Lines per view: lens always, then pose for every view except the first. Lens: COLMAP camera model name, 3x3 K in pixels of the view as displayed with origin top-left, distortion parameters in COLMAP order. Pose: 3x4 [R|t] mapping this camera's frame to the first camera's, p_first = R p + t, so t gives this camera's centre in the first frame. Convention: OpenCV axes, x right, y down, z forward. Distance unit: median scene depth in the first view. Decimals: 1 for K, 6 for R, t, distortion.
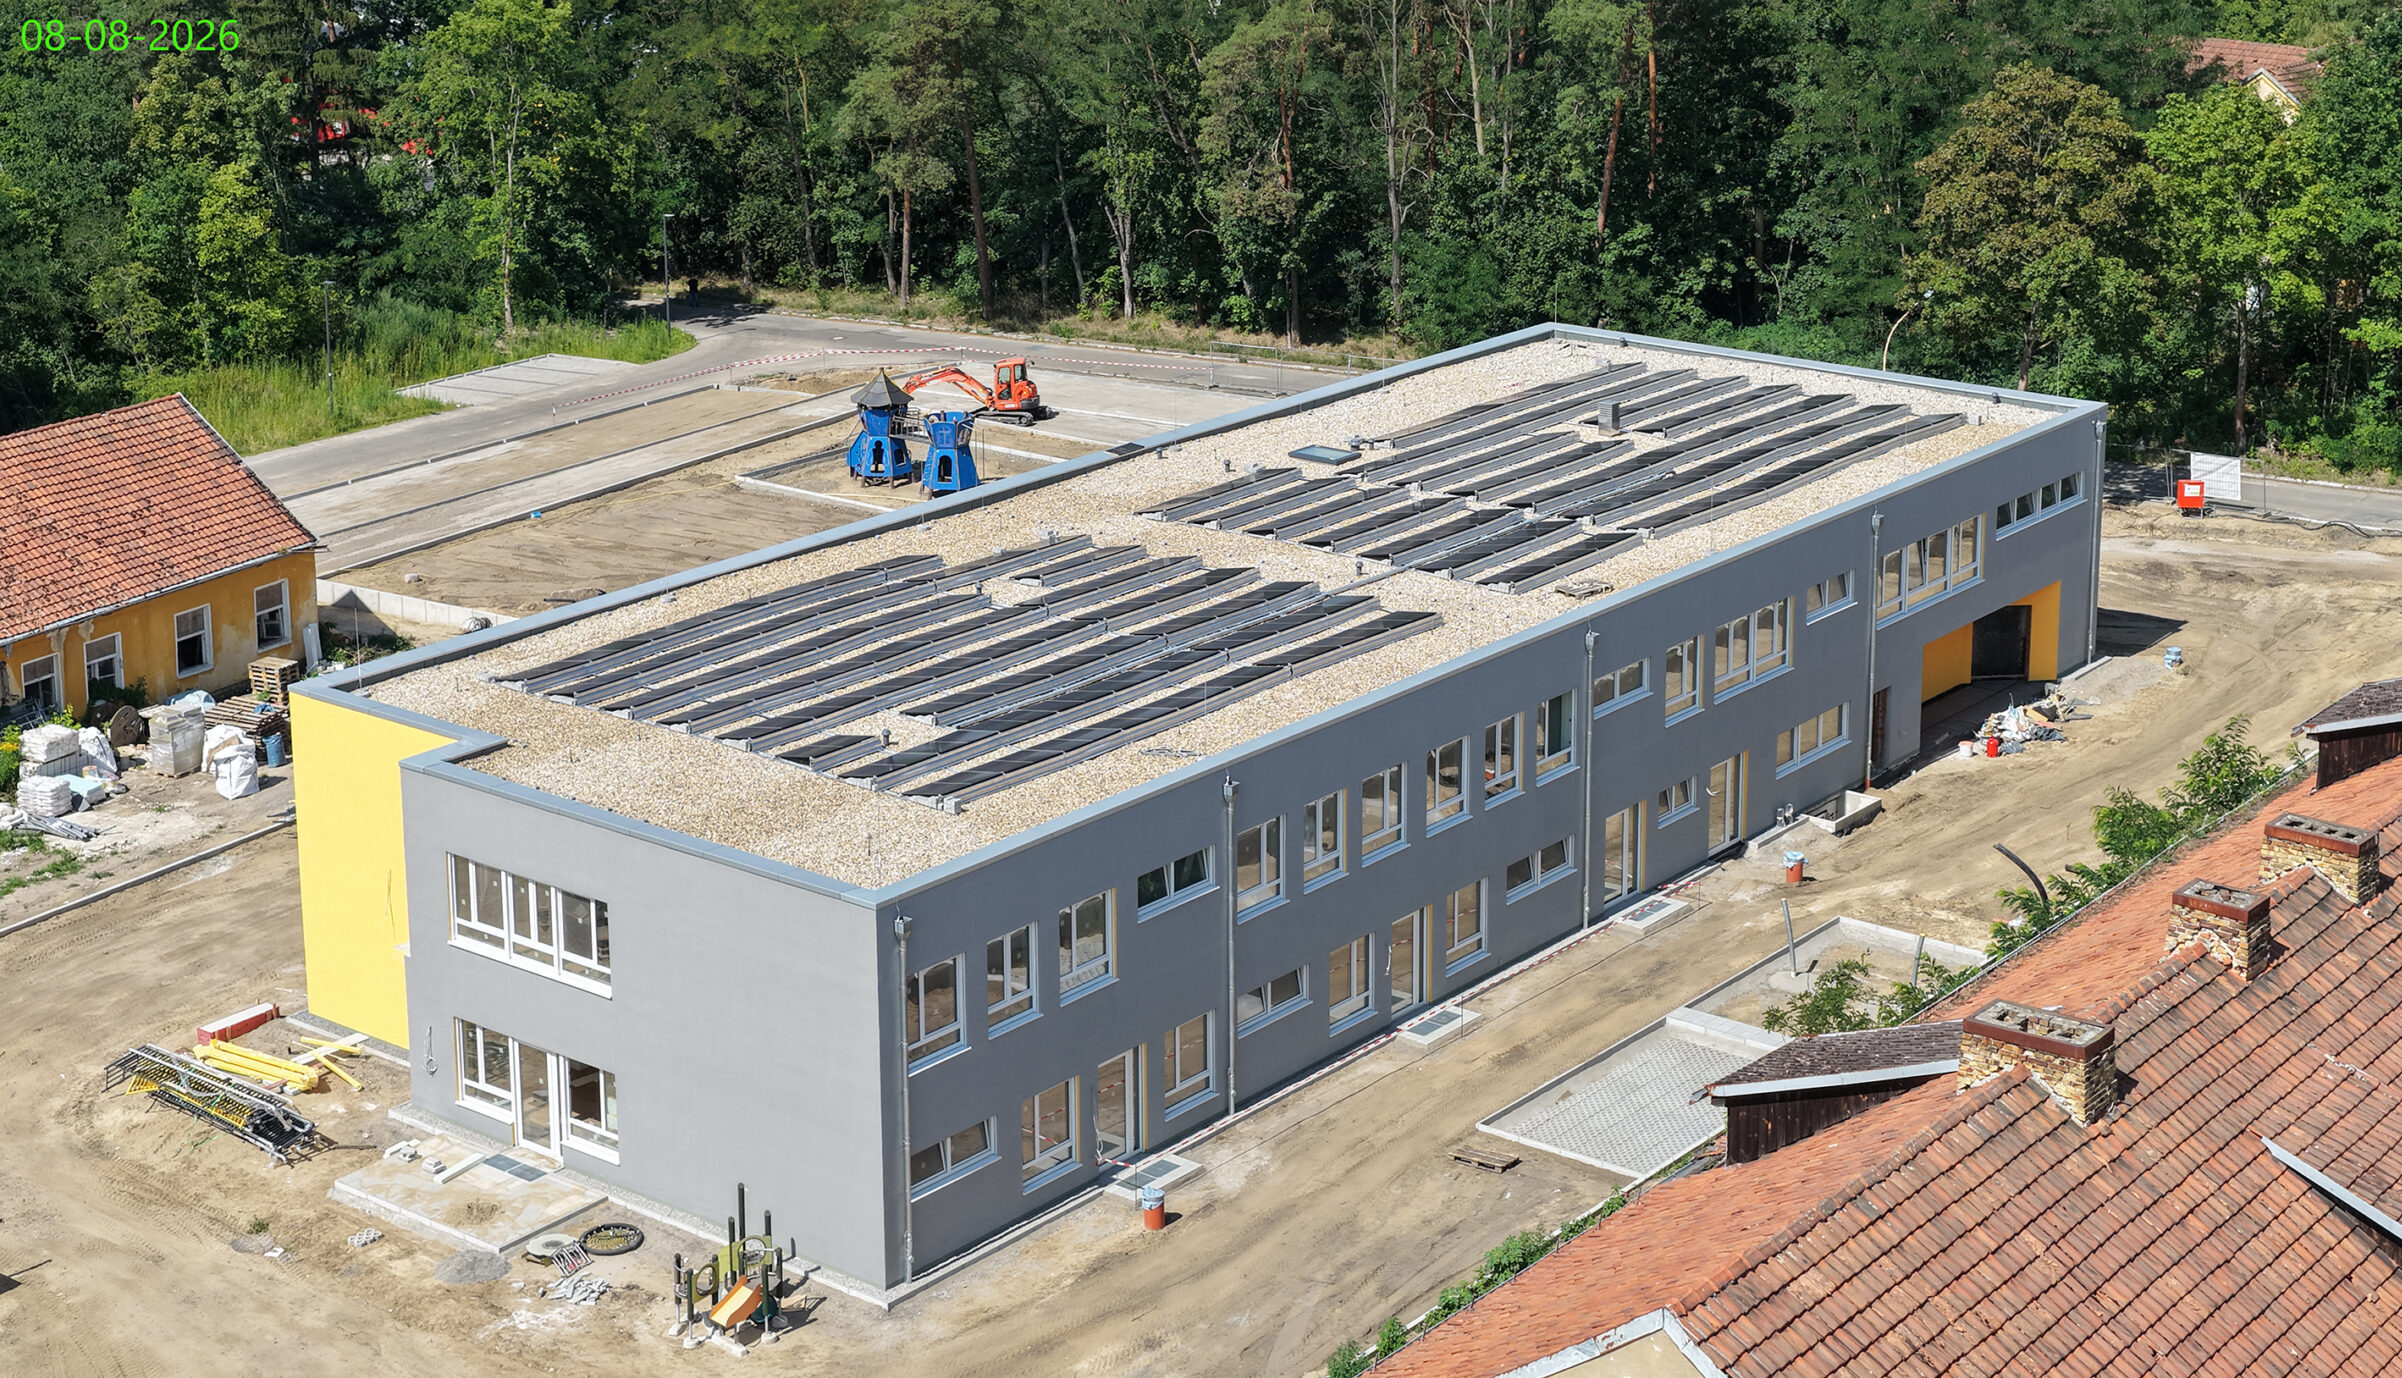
lens RADIAL K [[3586.9, 0, 1265.5], [0, 3586.9, 384.8], [0, 0, 1]] dist [0.003341, 0.019359]
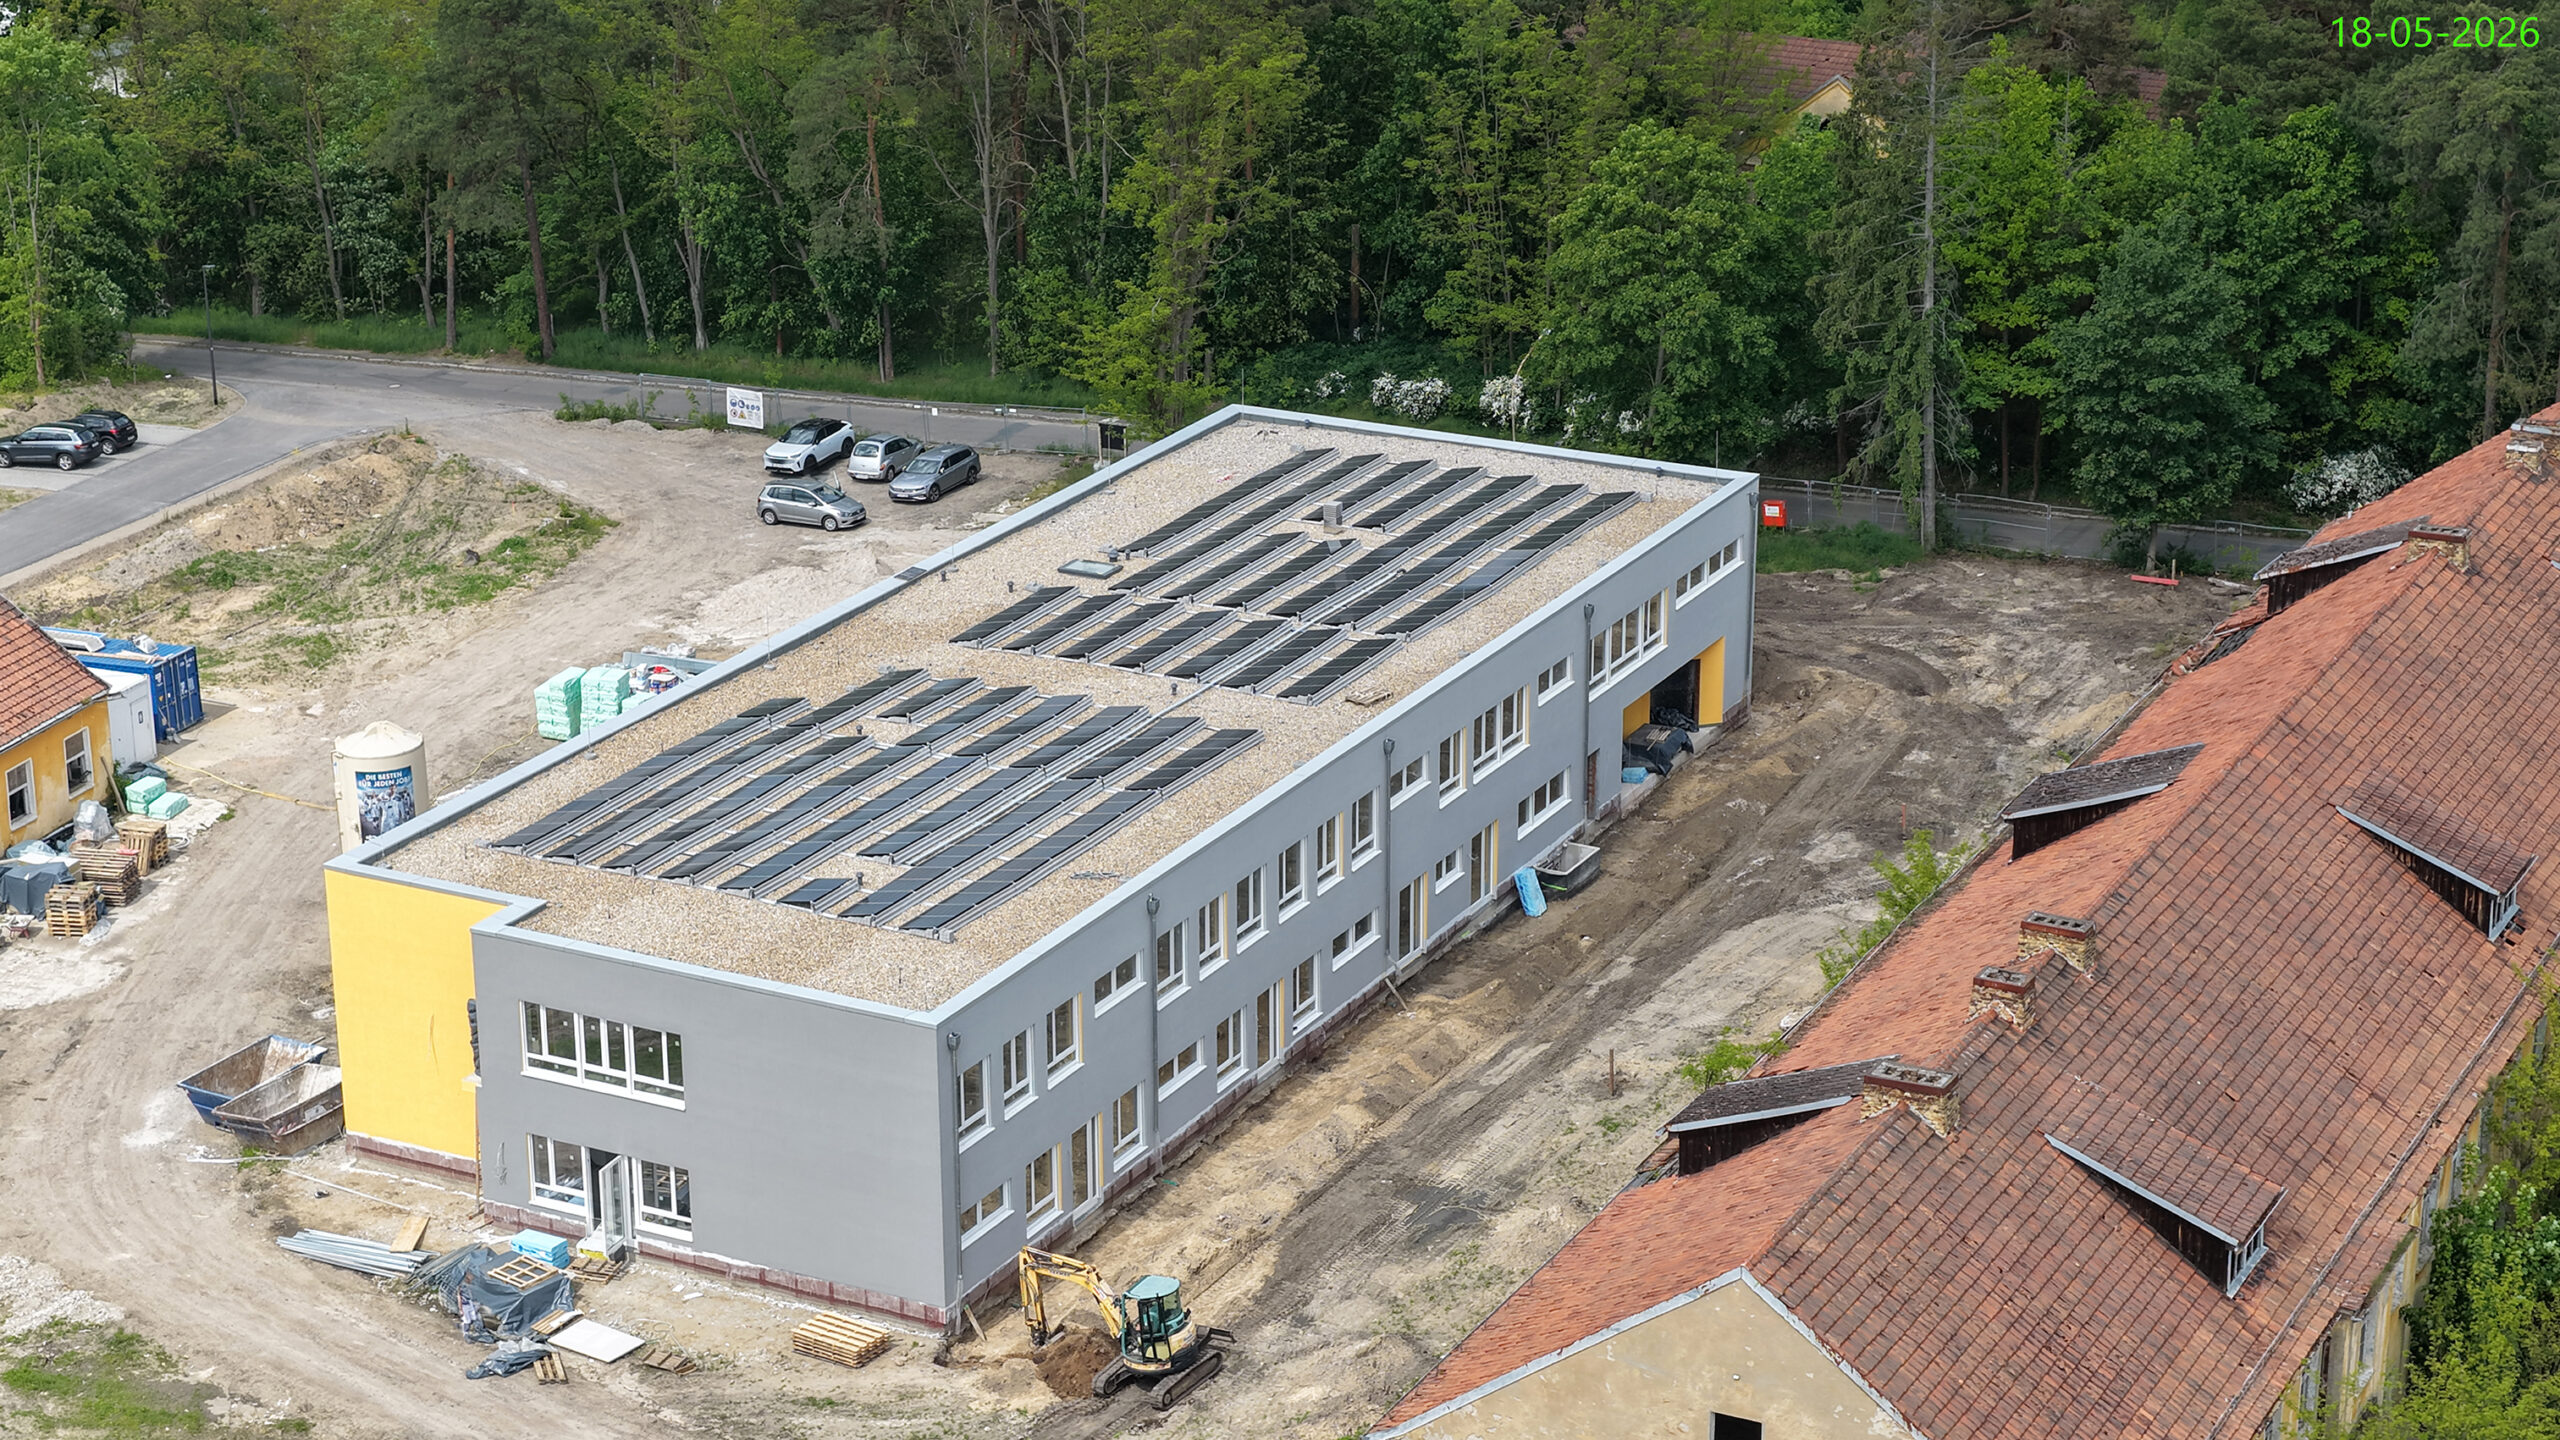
lens RADIAL K [[4370.3, 0, 1280.0], [0, 4370.3, 720.0], [0, 0, 1]] dist [-0.004443, -0.069038]
pose [[0.984625, -0.060131, 0.164004, -0.174367], [0.041635, 0.992611, 0.113976, -0.099326], [-0.169645, -0.105395, 0.979853, -0.391769]]
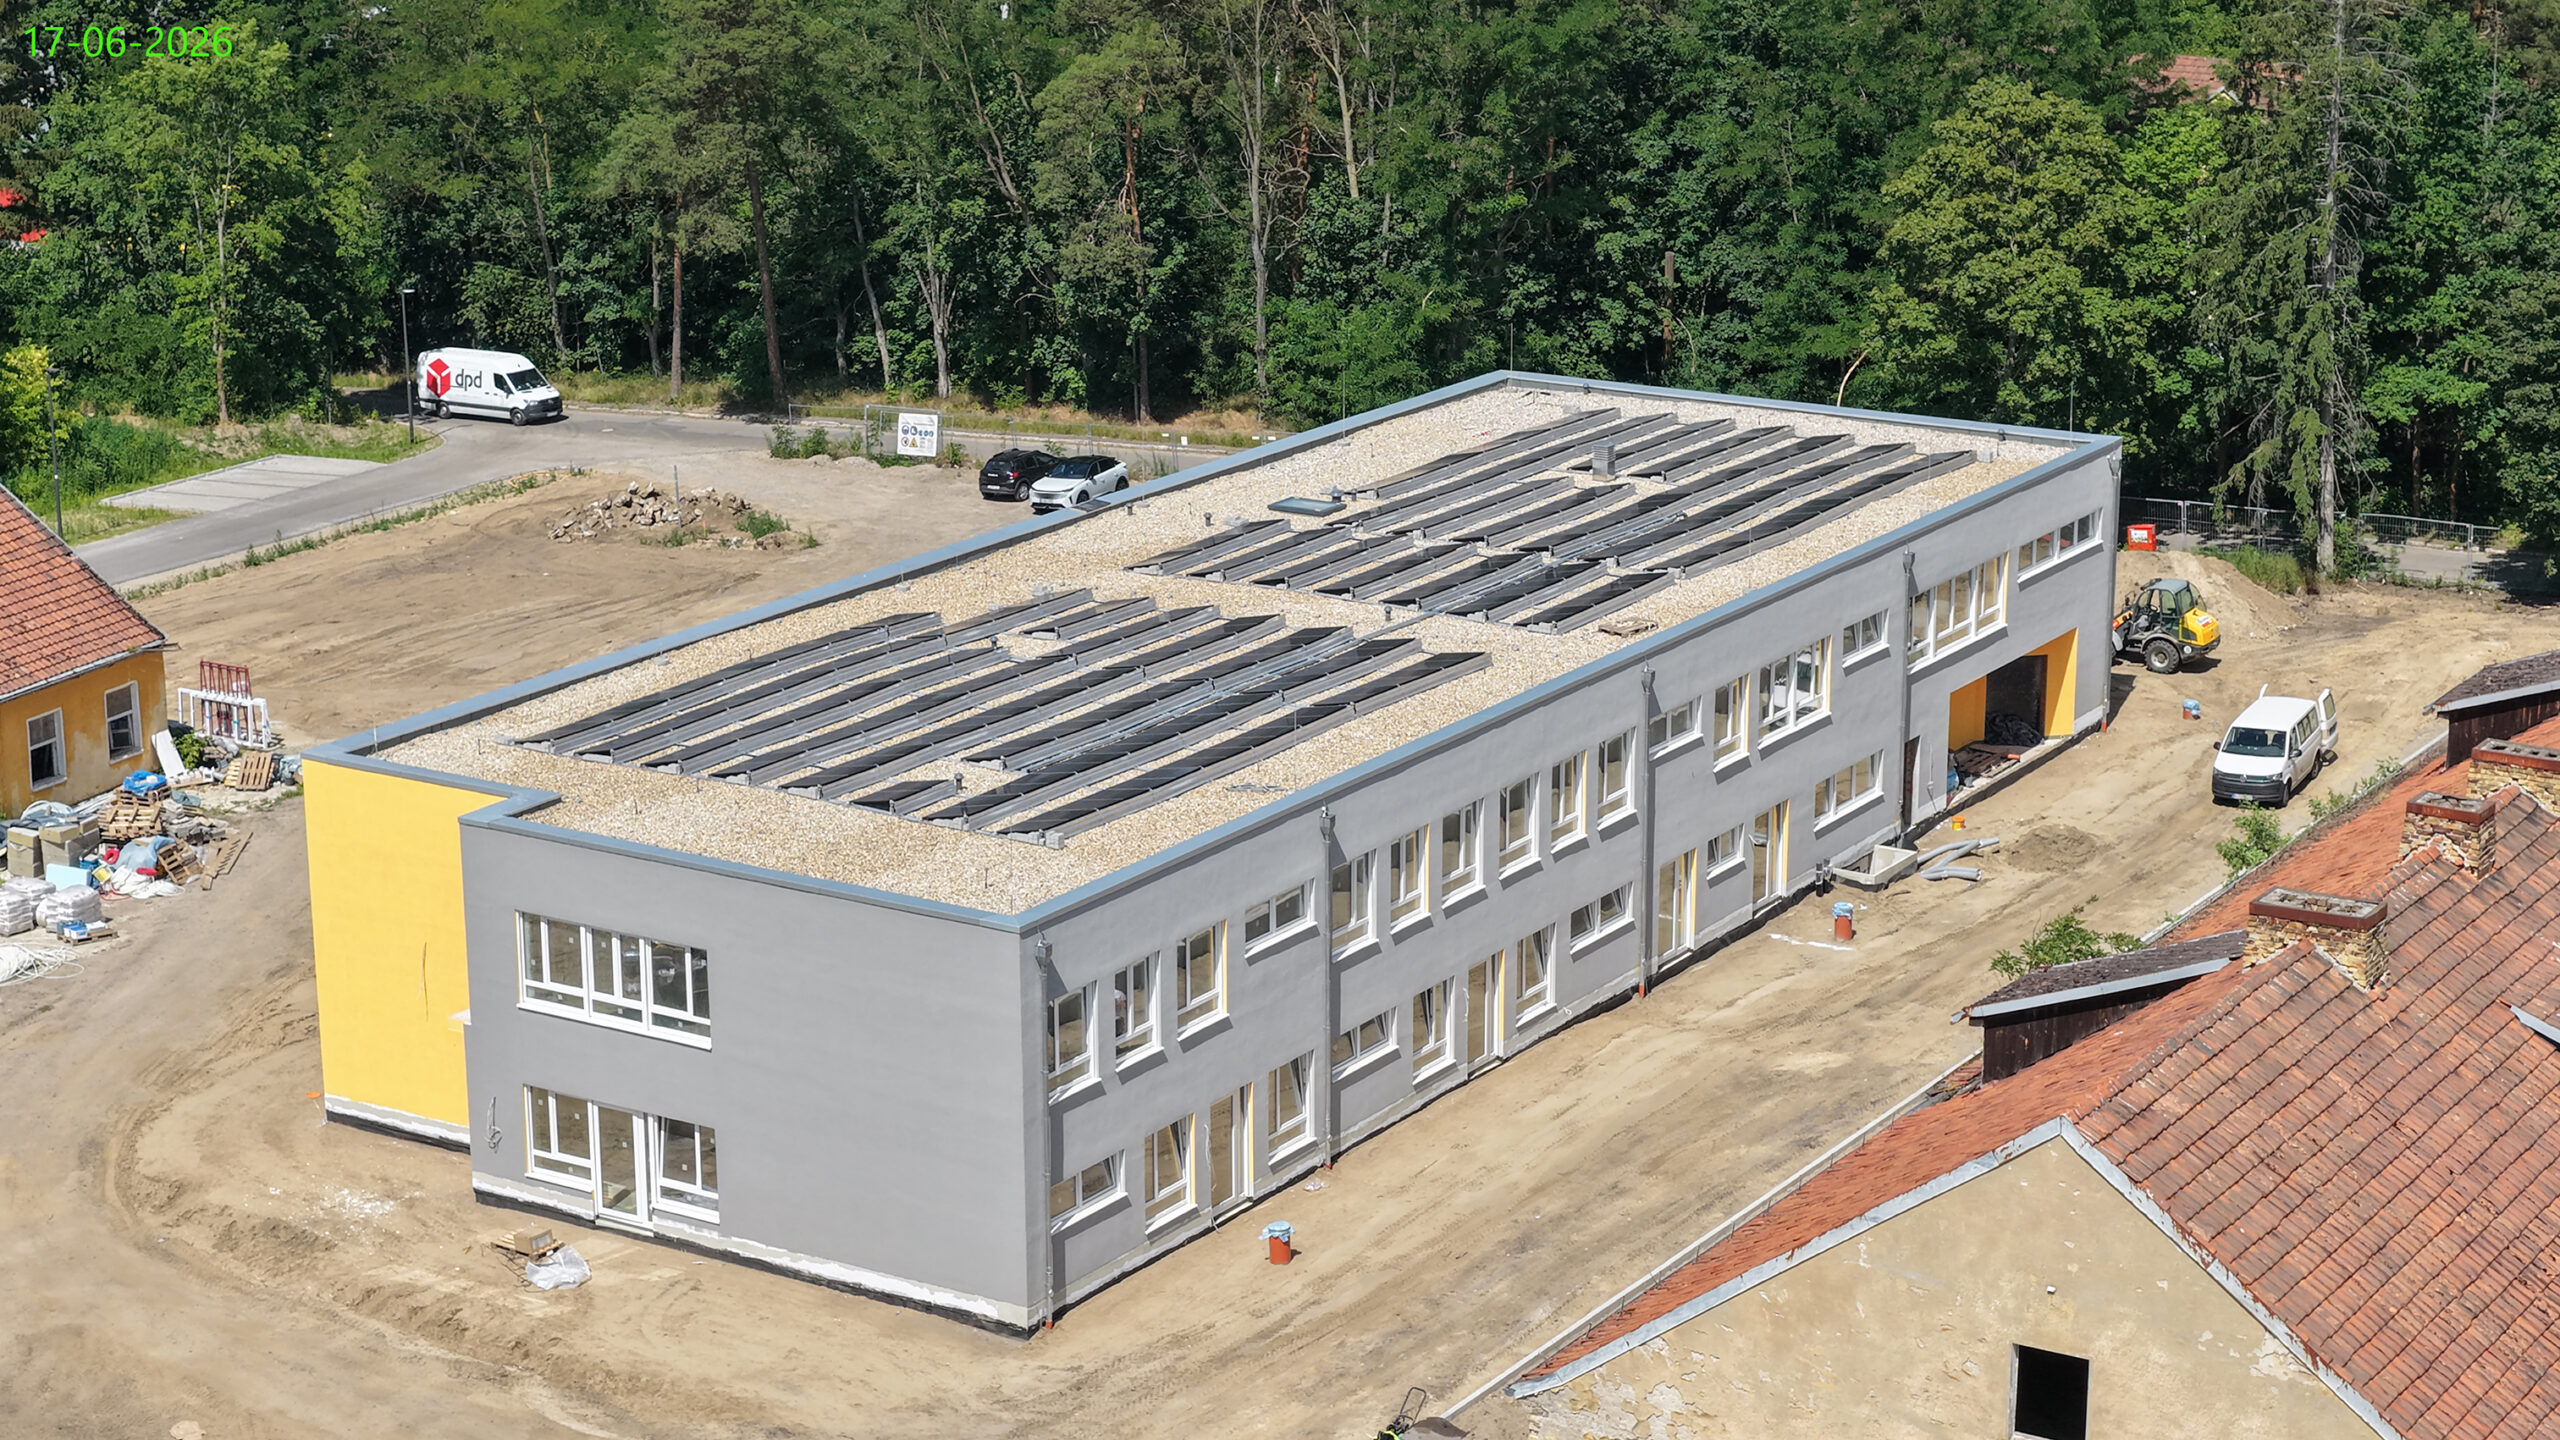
lens RADIAL K [[4370.3, 0, 1280.0], [0, 4370.3, 720.0], [0, 0, 1]] dist [-0.004443, -0.069038]
pose [[0.996065, -0.029017, 0.083735, -0.100228], [0.025191, 0.998606, 0.046390, 0.025676], [-0.084965, -0.044098, 0.995408, -0.139985]]
